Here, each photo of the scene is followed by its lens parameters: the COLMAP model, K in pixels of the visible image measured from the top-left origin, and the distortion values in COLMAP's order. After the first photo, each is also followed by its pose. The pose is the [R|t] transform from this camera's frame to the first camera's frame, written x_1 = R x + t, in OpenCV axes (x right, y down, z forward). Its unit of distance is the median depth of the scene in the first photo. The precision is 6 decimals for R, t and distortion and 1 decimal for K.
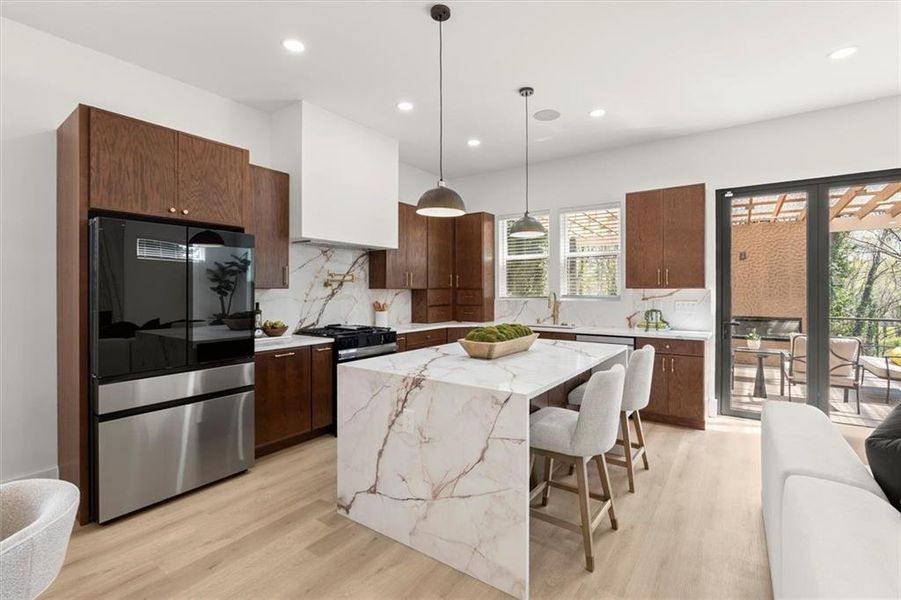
lens RADIAL K [[404.1, 0, 456.1], [0, 404.1, 287.1], [0, 0, 1]] dist [-0.001235, 0.000075]
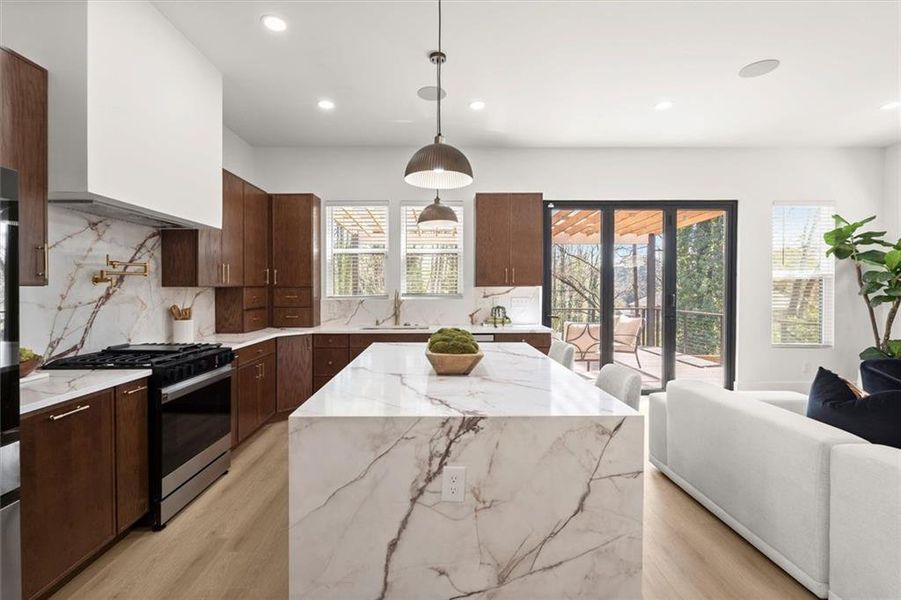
lens RADIAL K [[404.1, 0, 433.5], [0, 404.1, 288.7], [0, 0, 1]] dist [-0.001235, 0.000075]
pose [[0.818947, -0.002424, 0.573863, -0.267575], [-0.002538, 0.999966, 0.007845, 0.001570], [-0.573863, -0.007881, 0.818913, 0.239429]]
